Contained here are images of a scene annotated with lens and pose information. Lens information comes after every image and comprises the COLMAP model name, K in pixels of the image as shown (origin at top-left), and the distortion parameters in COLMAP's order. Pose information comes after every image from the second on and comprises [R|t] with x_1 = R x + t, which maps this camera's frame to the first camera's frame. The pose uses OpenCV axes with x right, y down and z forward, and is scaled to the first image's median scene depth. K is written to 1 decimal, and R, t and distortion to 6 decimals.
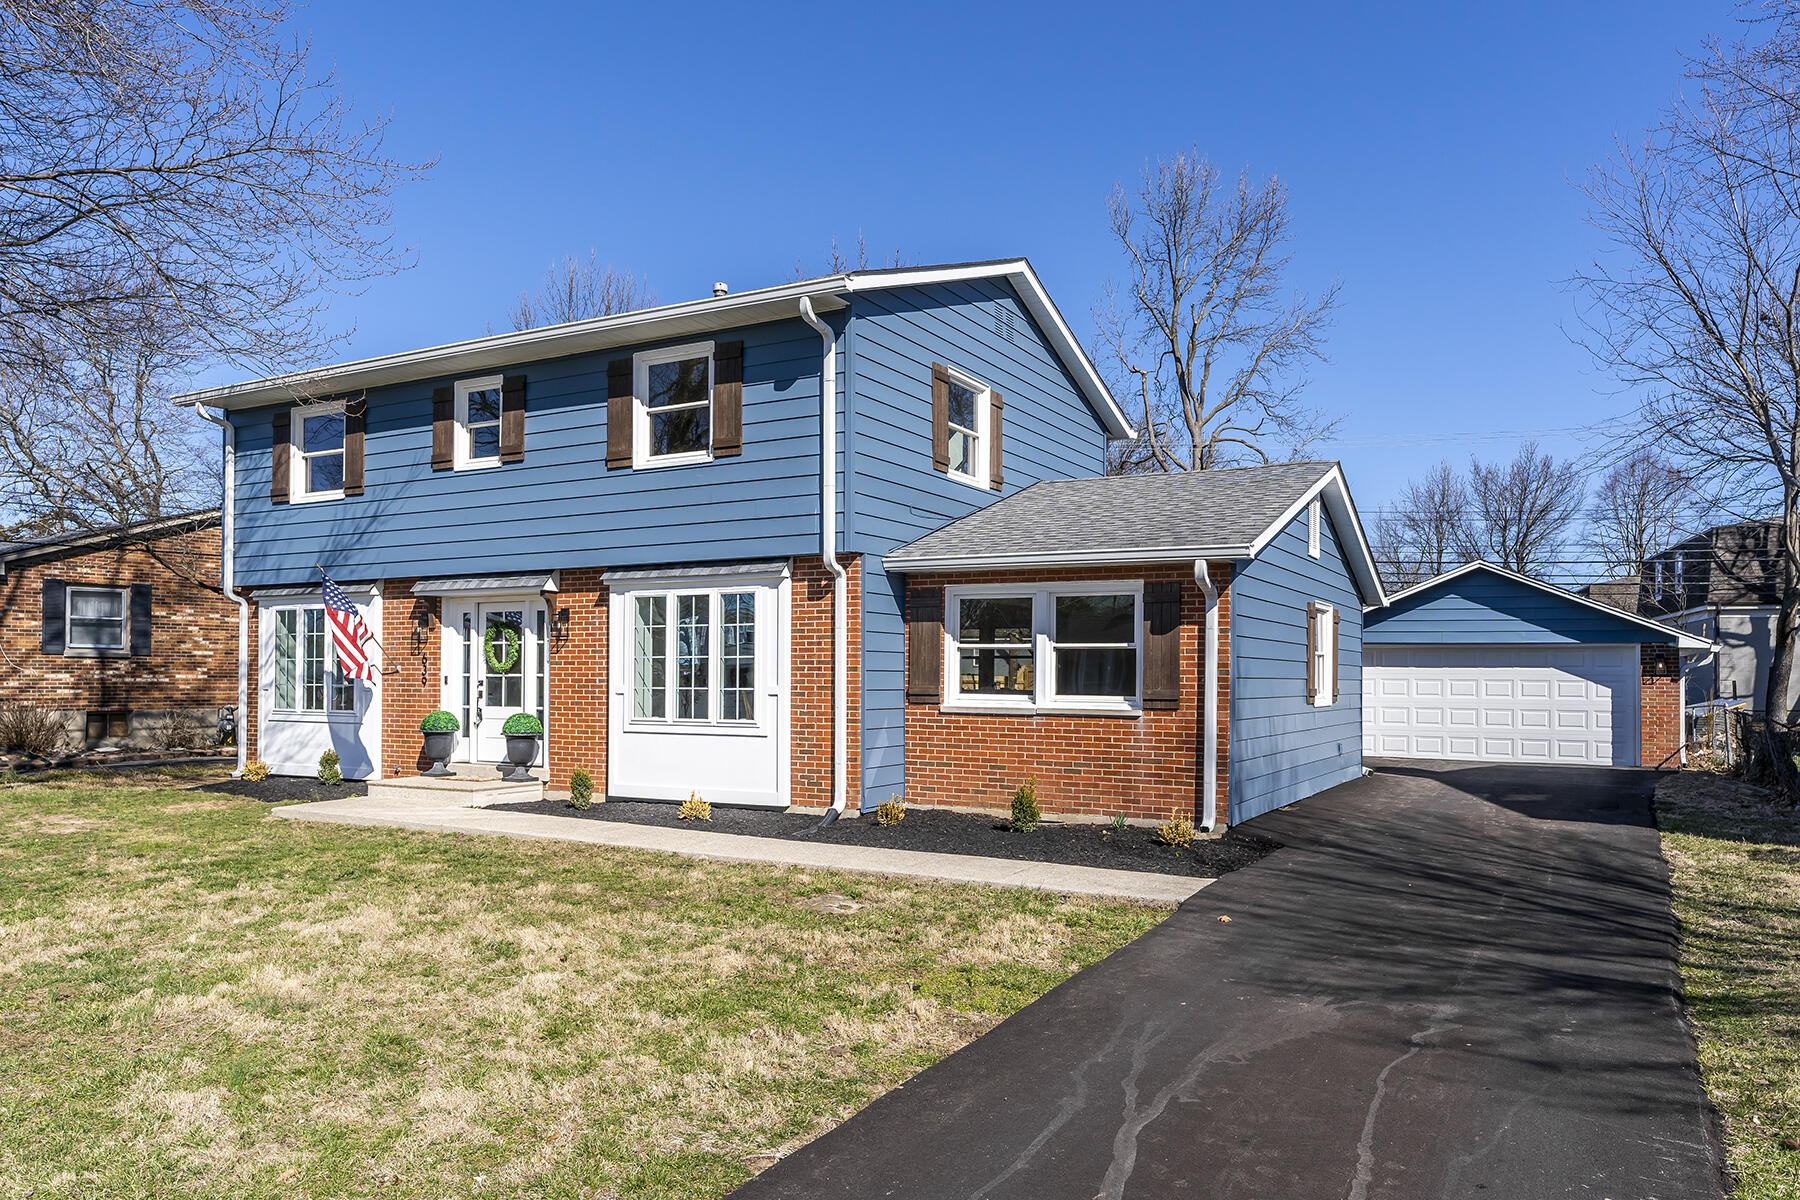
lens RADIAL K [[1249.4, 0, 900.0], [0, 1249.4, 600.0], [0, 0, 1]] dist [-0.009830, -0.000027]
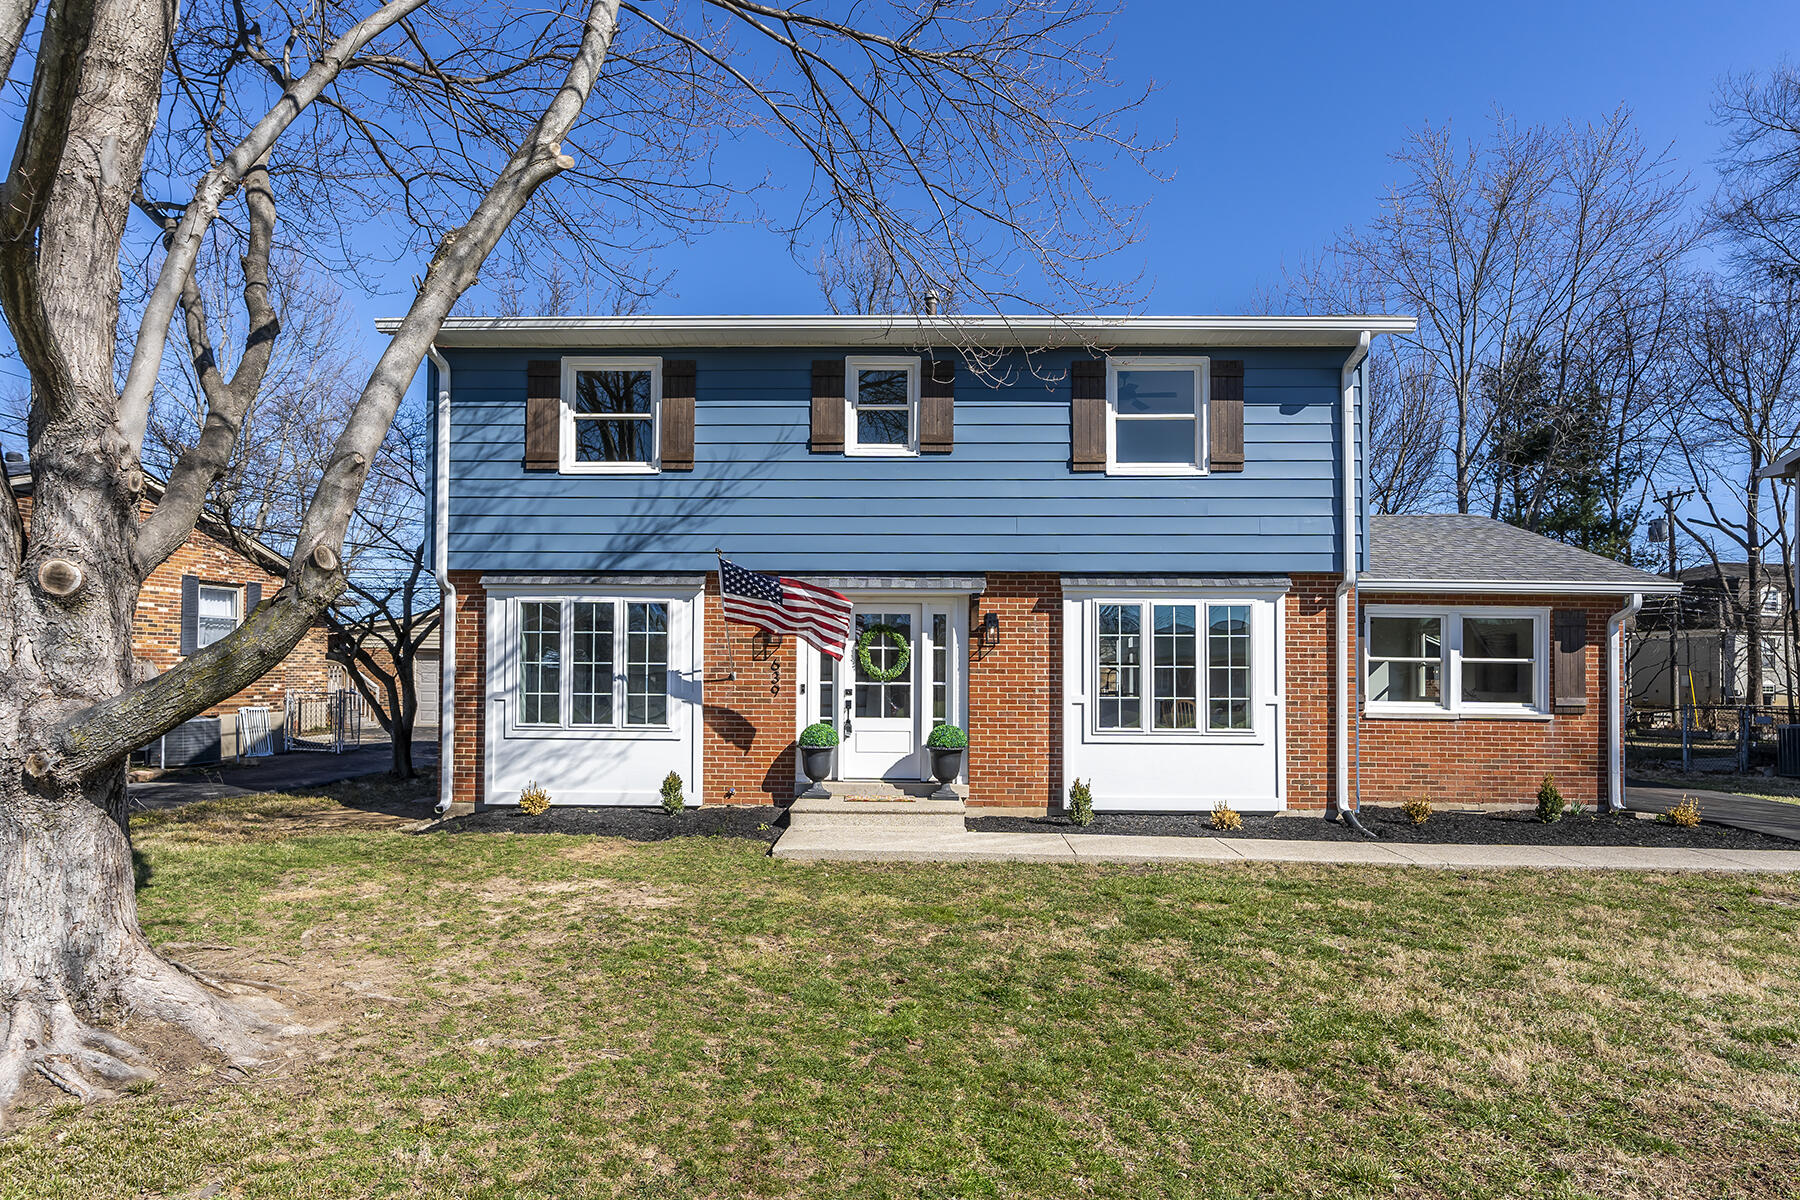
lens RADIAL K [[985.1, 0, 899.7], [0, 985.1, 615.5], [0, 0, 1]] dist [0.002470, -0.000053]
pose [[0.880618, 0.035349, 0.472507, -0.695323], [-0.031929, 0.999374, -0.015259, 0.022255], [-0.472750, -0.001650, 0.881195, 0.381247]]
